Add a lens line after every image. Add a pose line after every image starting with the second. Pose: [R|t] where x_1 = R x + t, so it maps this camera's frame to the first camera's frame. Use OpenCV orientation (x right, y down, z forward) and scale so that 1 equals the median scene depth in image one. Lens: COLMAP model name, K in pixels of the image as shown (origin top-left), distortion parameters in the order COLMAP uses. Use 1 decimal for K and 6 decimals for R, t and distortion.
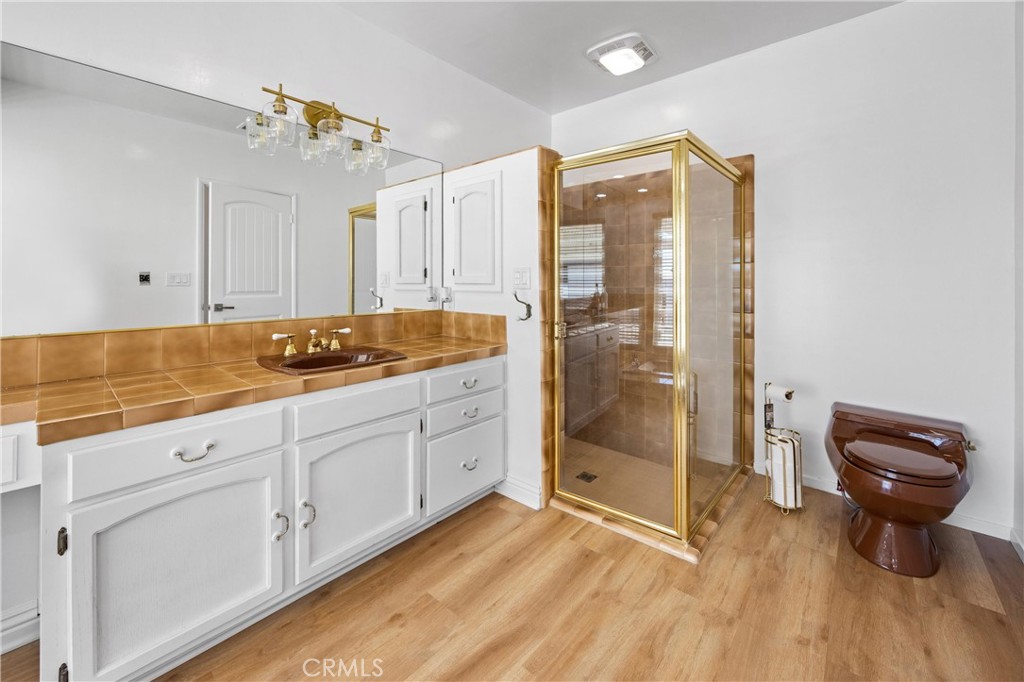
lens RADIAL K [[409.0, 0, 512.3], [0, 409.0, 281.6], [0, 0, 1]] dist [-0.000752, -0.000125]
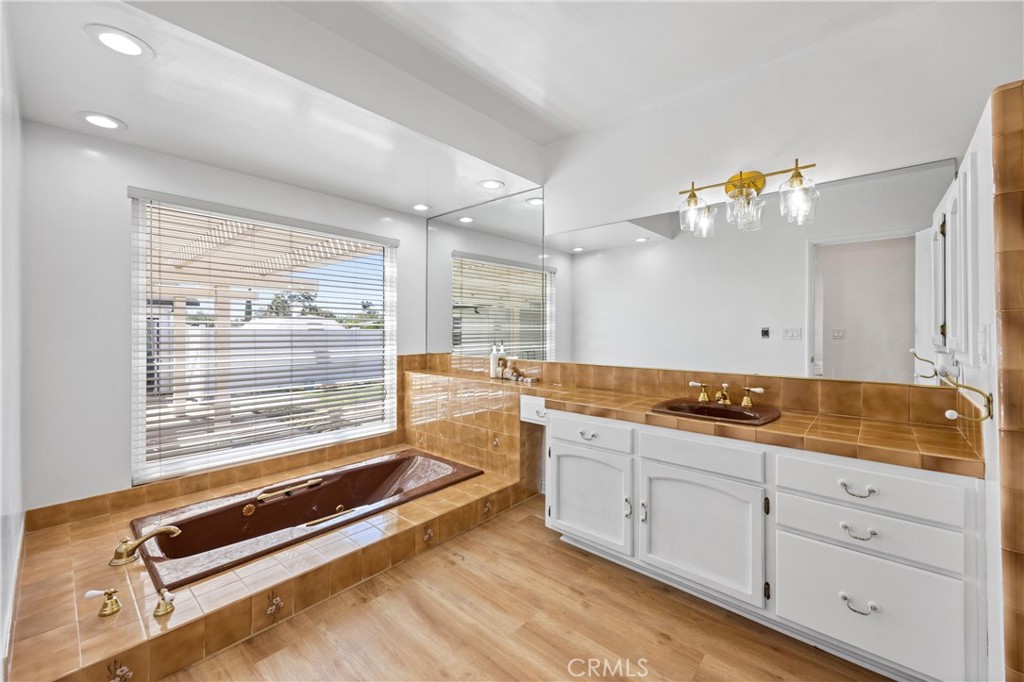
lens RADIAL K [[416.9, 0, 512.2], [0, 416.9, 328.9], [0, 0, 1]] dist [0.000671, 0.000043]
pose [[-0.017538, -0.002317, -0.999844, 0.781919], [-0.000346, 0.999997, -0.002312, -0.035138], [0.999846, 0.000305, -0.017539, 0.513609]]
